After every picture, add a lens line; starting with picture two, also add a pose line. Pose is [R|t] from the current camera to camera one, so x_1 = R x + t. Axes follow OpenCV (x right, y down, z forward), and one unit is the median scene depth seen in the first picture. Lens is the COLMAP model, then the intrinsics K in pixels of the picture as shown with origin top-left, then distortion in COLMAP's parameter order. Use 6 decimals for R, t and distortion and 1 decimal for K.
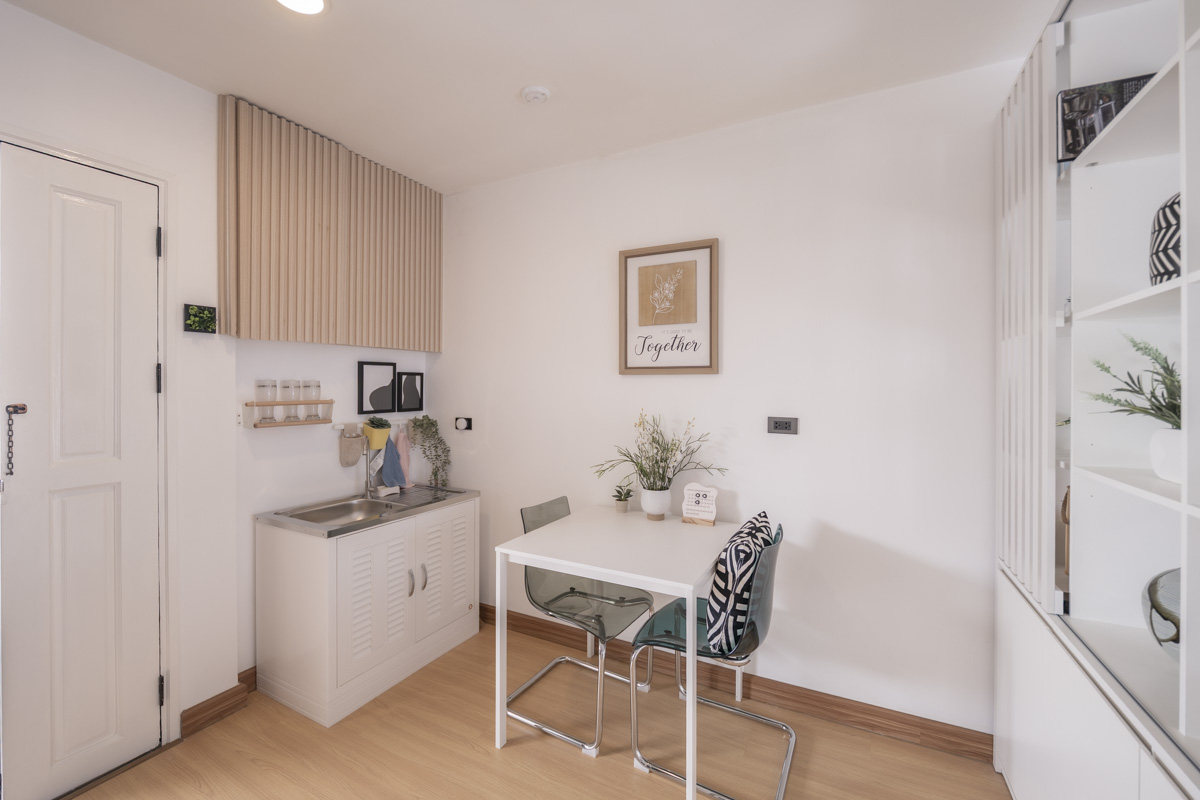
lens RADIAL K [[494.2, 0, 598.7], [0, 494.2, 391.1], [0, 0, 1]] dist [-0.012289, -0.000206]
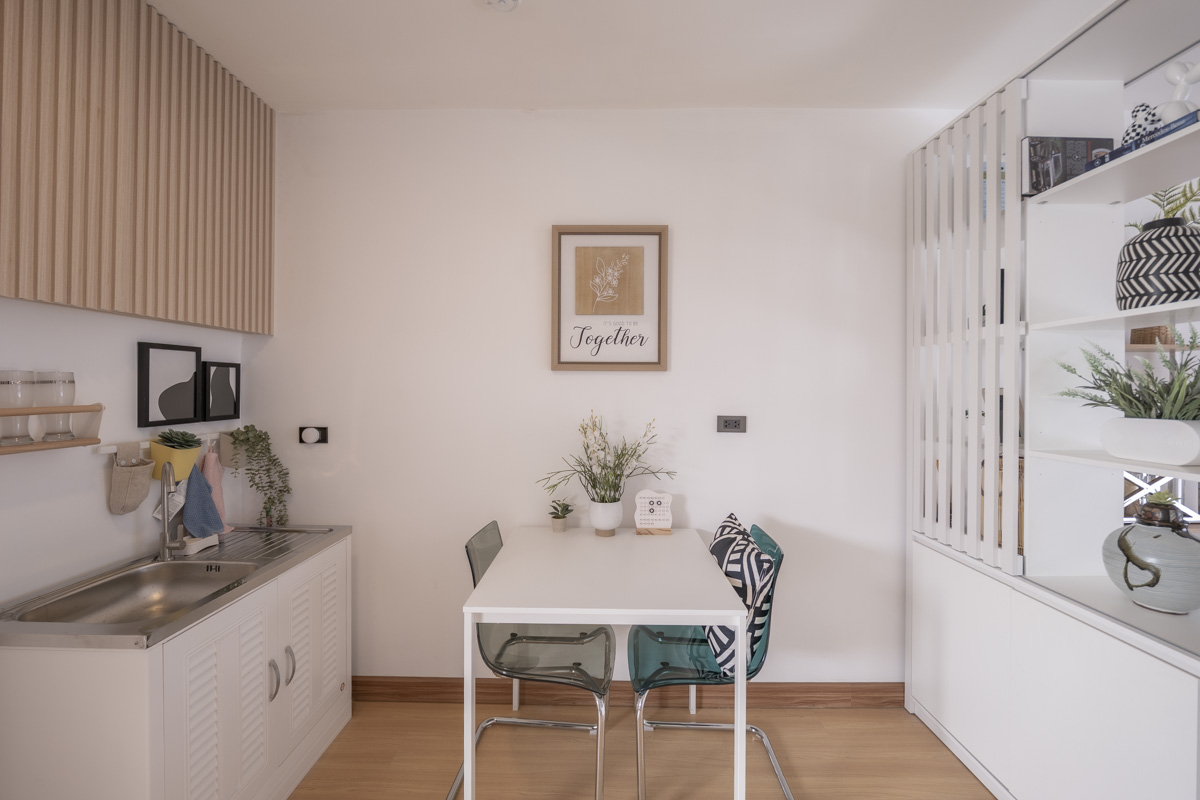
lens RADIAL K [[487.5, 0, 596.9], [0, 487.5, 392.6], [0, 0, 1]] dist [-0.013016, 0.000006]
pose [[0.893291, -0.003600, 0.449464, -0.278505], [0.001670, 0.999988, 0.004691, 0.001537], [-0.449475, -0.003440, 0.893286, 0.223878]]
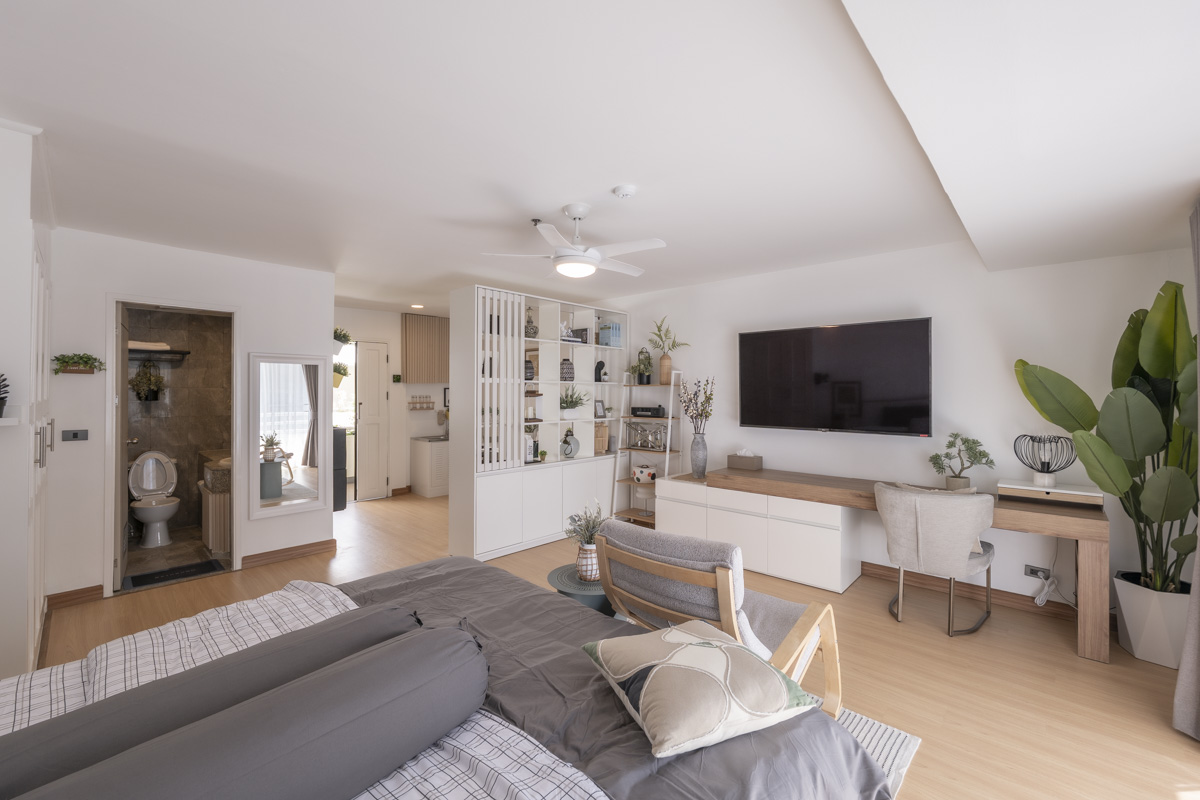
lens RADIAL K [[494.2, 0, 598.7], [0, 494.2, 391.1], [0, 0, 1]] dist [-0.012289, -0.000206]
pose [[0.963050, -0.002210, -0.269314, 1.255440], [0.001201, 0.999992, -0.003910, -0.034681], [0.269320, 0.003442, 0.963045, -1.650580]]
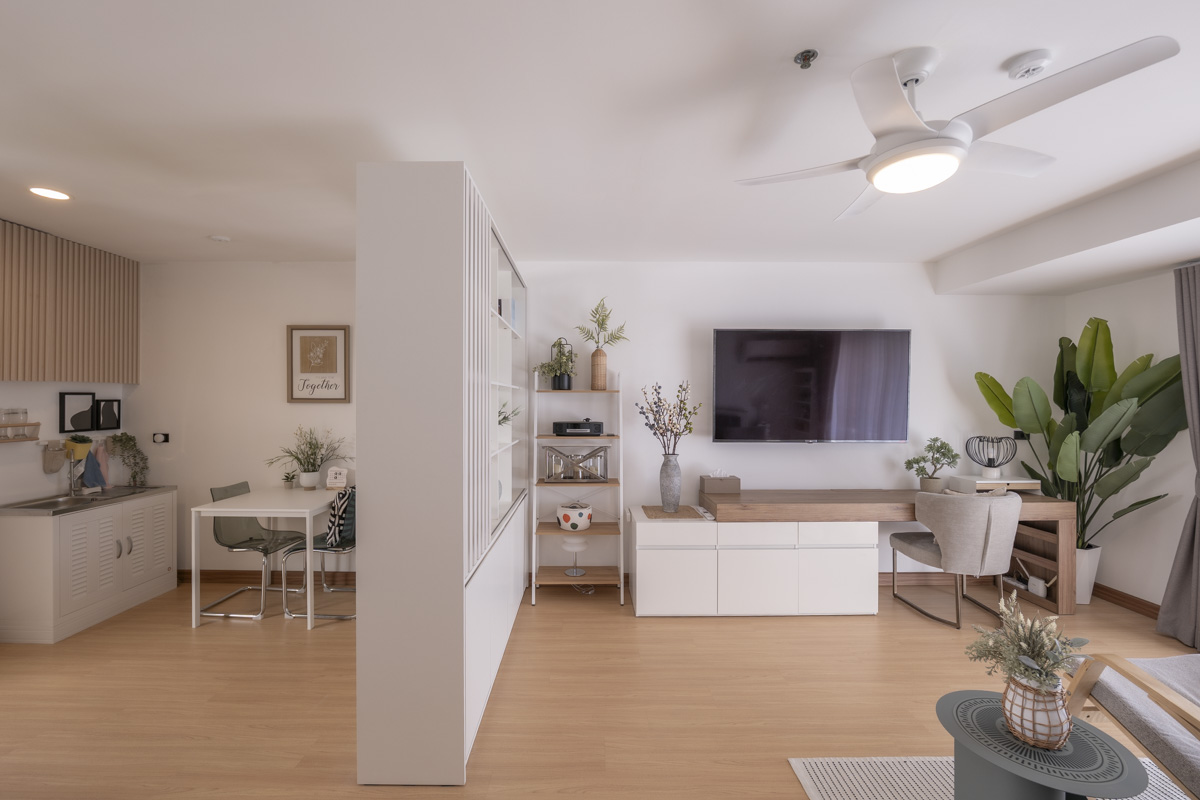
lens RADIAL K [[493.5, 0, 585.3], [0, 493.5, 402.2], [0, 0, 1]] dist [-0.013461, 0.000165]
pose [[0.890044, -0.003680, 0.455860, 0.182371], [0.003325, 0.999993, 0.001580, -0.036441], [-0.455863, 0.000109, 0.890050, -0.874786]]
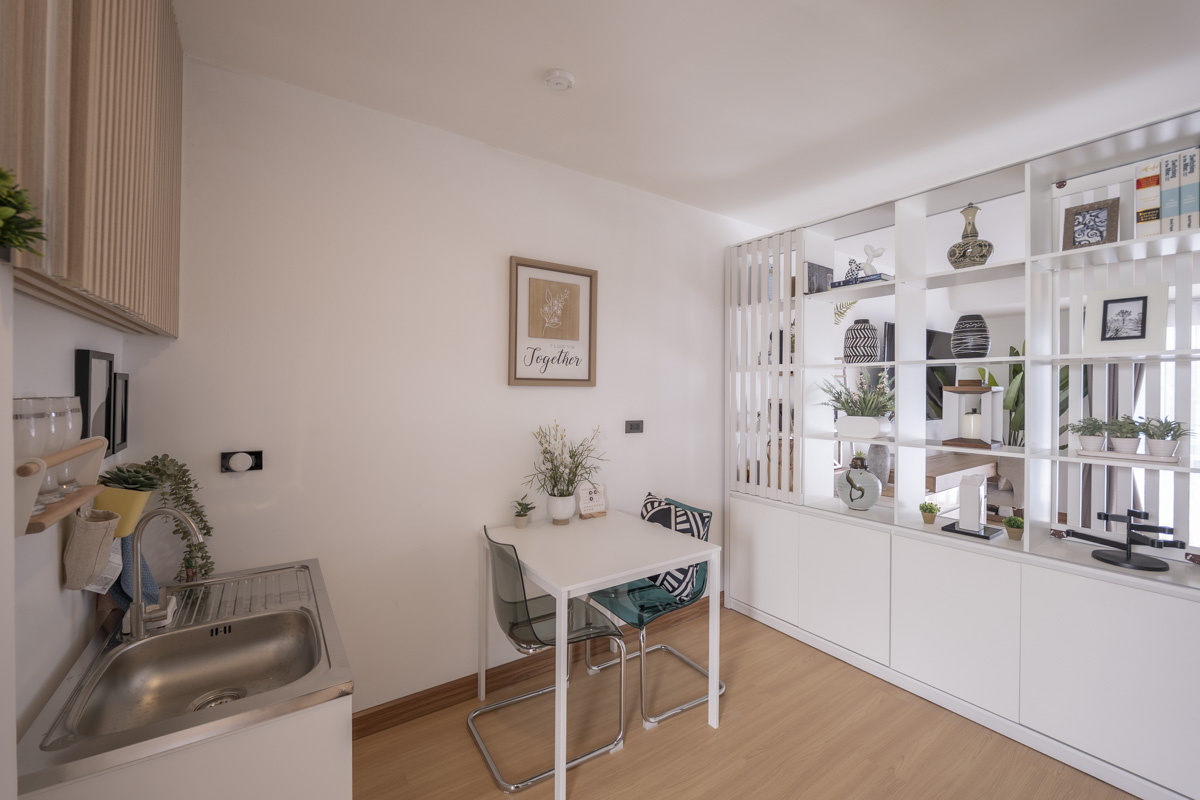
lens RADIAL K [[487.8, 0, 599.5], [0, 487.8, 392.1], [0, 0, 1]] dist [-0.011799, 0.000115]
pose [[0.469543, -0.006108, 0.882888, -0.739893], [-0.000339, 0.999975, 0.007099, -0.028417], [-0.882909, -0.003633, 0.469529, 0.425177]]
